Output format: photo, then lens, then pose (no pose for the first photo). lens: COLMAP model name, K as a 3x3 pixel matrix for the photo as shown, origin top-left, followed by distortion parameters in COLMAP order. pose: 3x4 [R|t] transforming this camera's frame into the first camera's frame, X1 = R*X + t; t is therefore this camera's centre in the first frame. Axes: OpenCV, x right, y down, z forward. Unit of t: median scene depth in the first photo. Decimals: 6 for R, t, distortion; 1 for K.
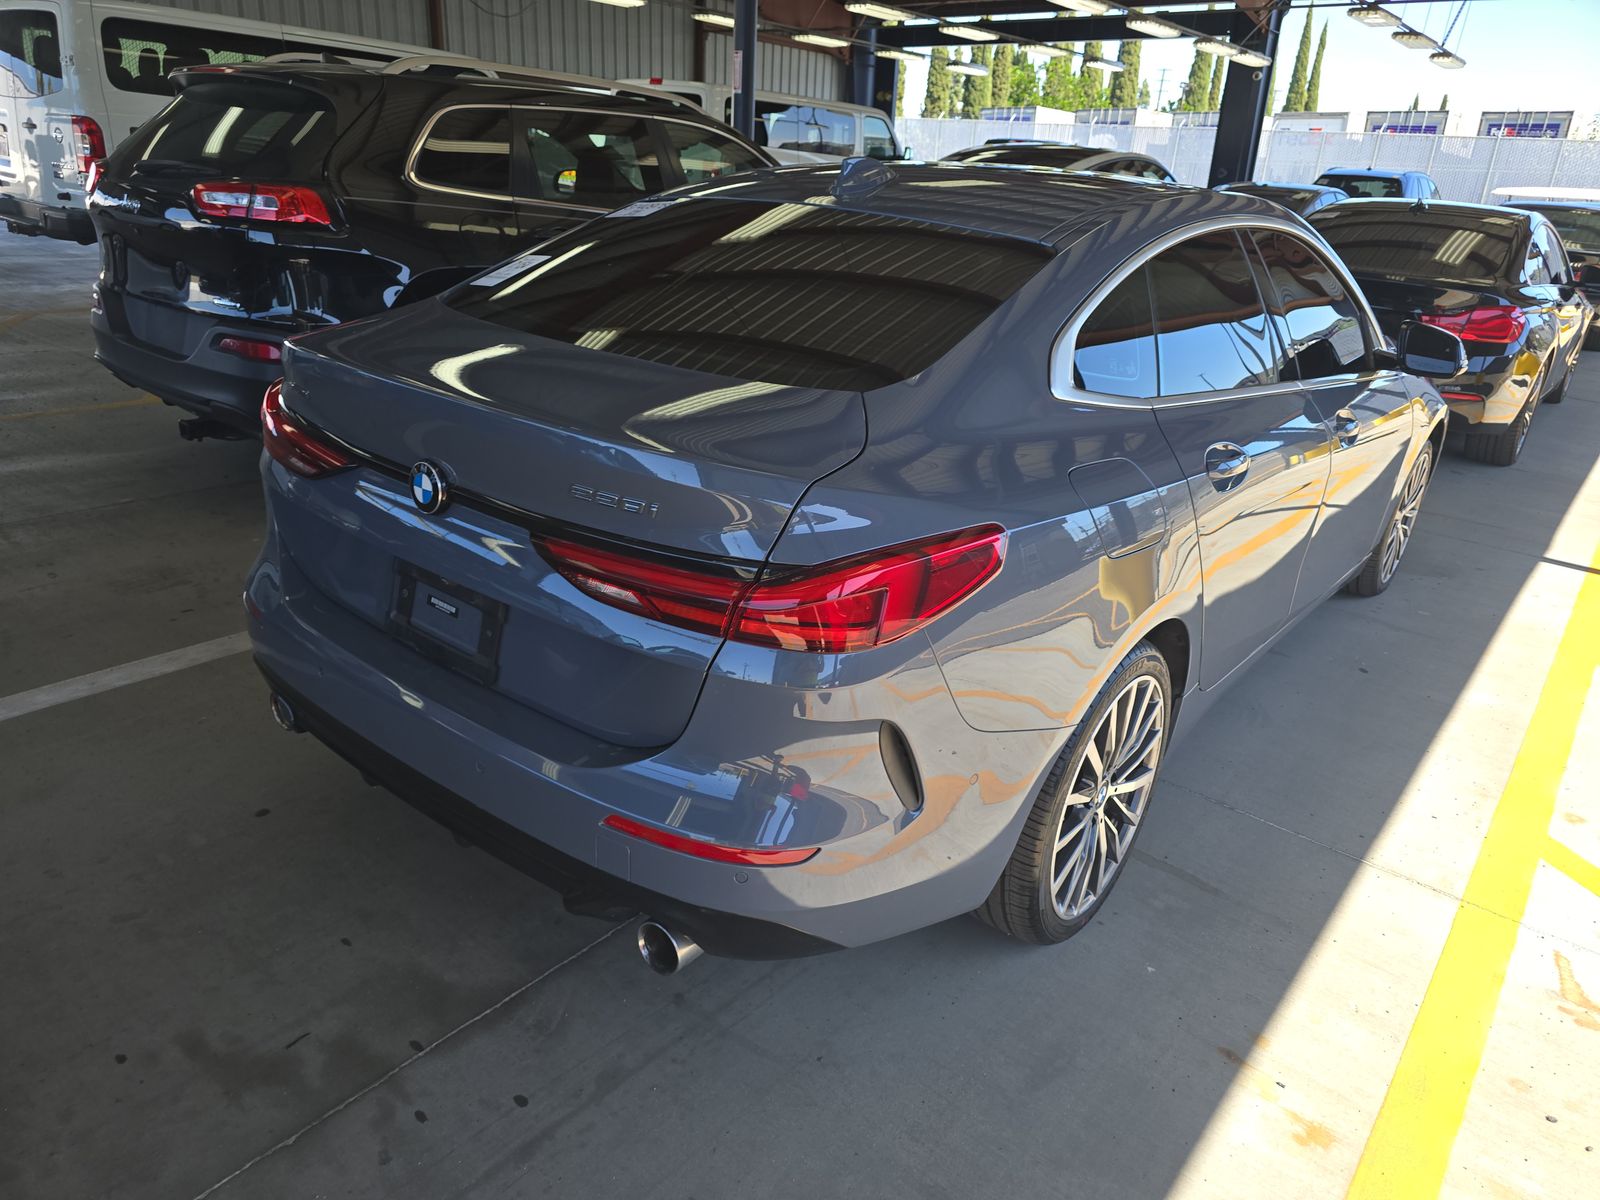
lens RADIAL K [[1156.4, 0, 800.0], [0, 1156.4, 600.0], [0, 0, 1]] dist [-0.007678, -0.005233]
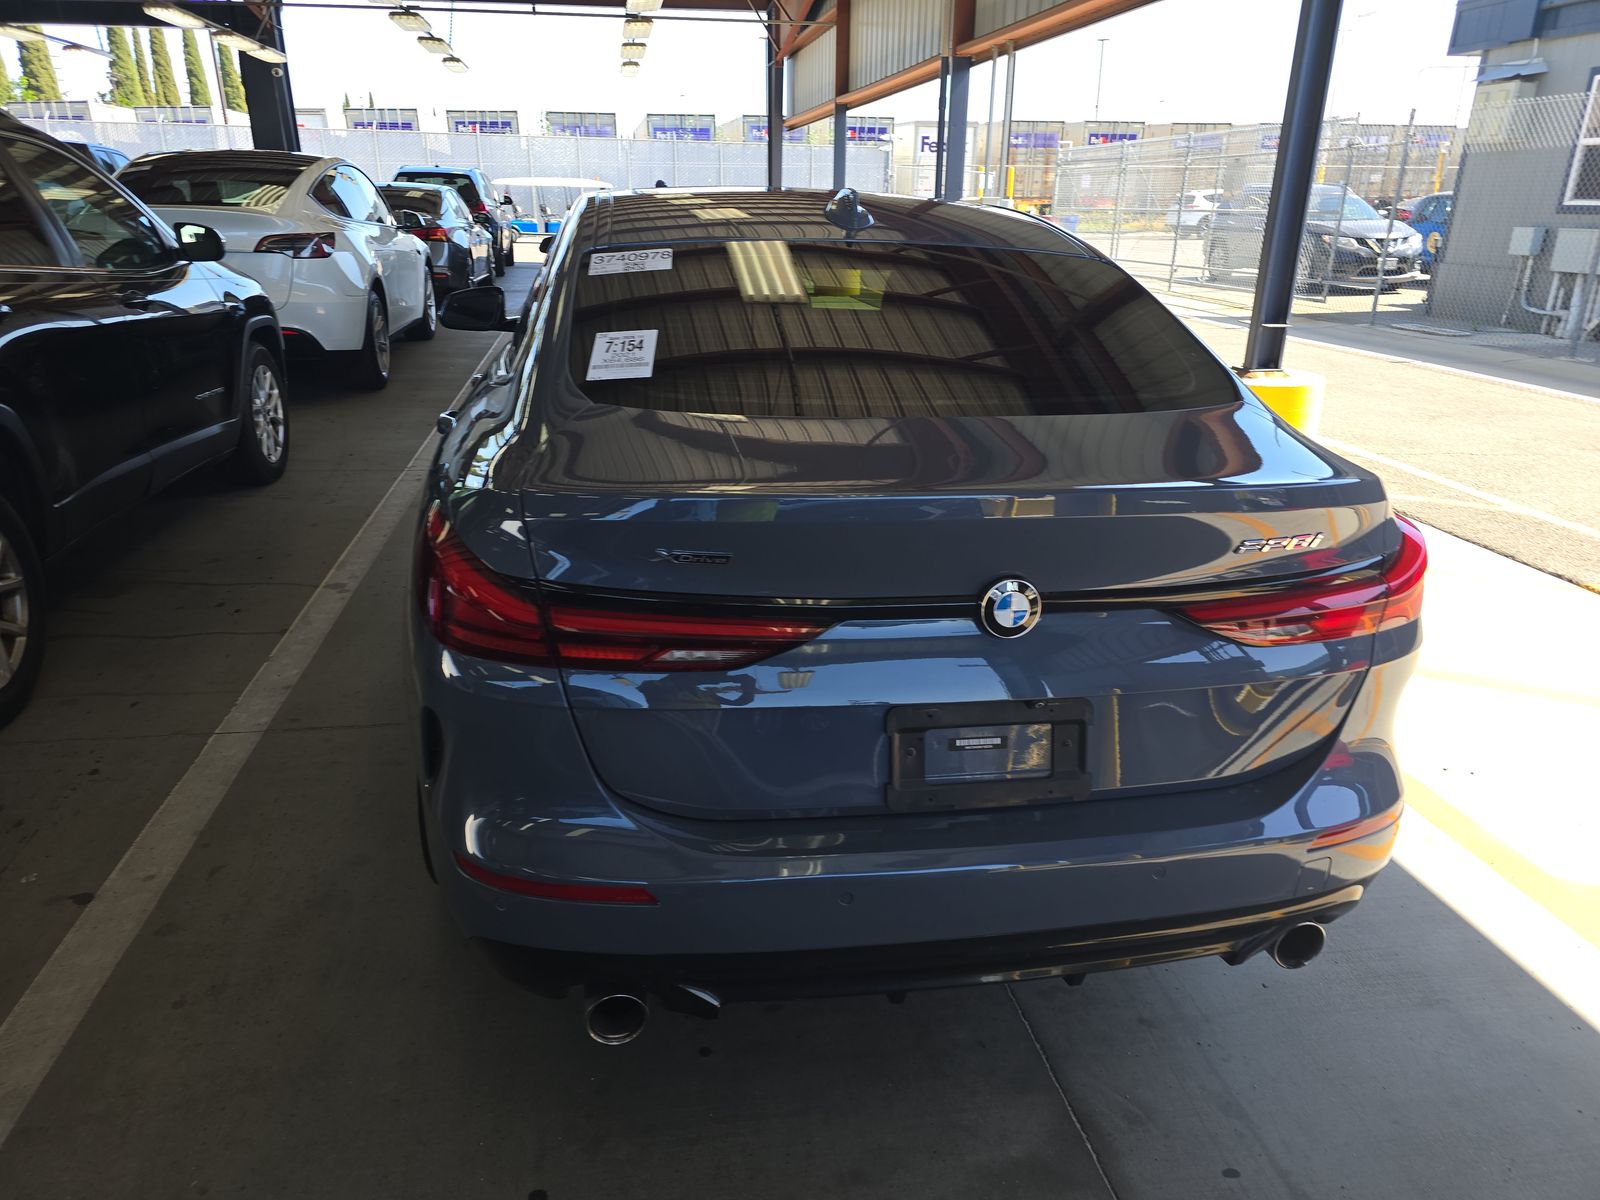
lens RADIAL K [[1111.8, 0, 800.0], [0, 1111.8, 600.0], [0, 0, 1]] dist [0.034740, -0.035396]
pose [[0.634436, -0.297824, 0.713297, -0.137141], [0.286112, 0.947731, 0.141228, -0.035969], [-0.718075, 0.114482, 0.686486, 0.075470]]
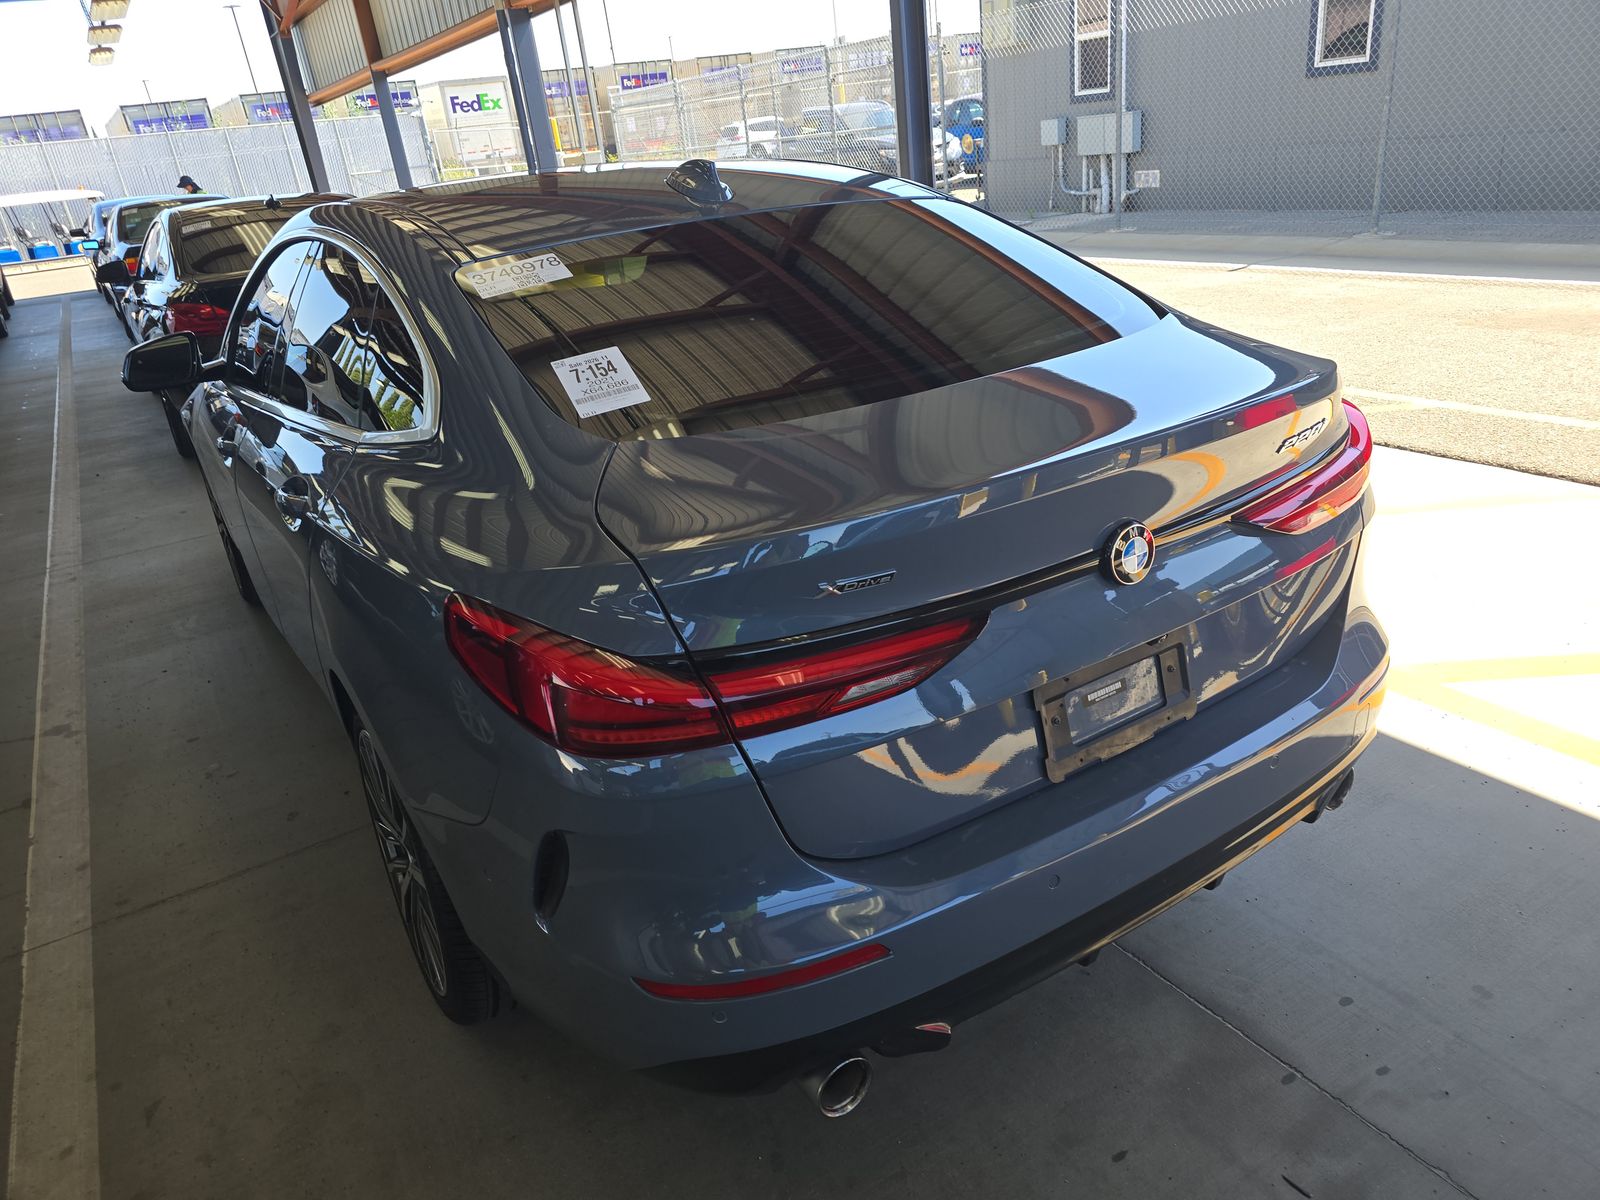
lens RADIAL K [[1111.8, 0, 800.0], [0, 1111.8, 600.0], [0, 0, 1]] dist [0.034740, -0.035396]
pose [[0.278215, -0.446039, 0.850674, -0.151593], [0.443611, 0.845196, 0.298083, -0.057961], [-0.851942, 0.294437, 0.433014, 0.118210]]
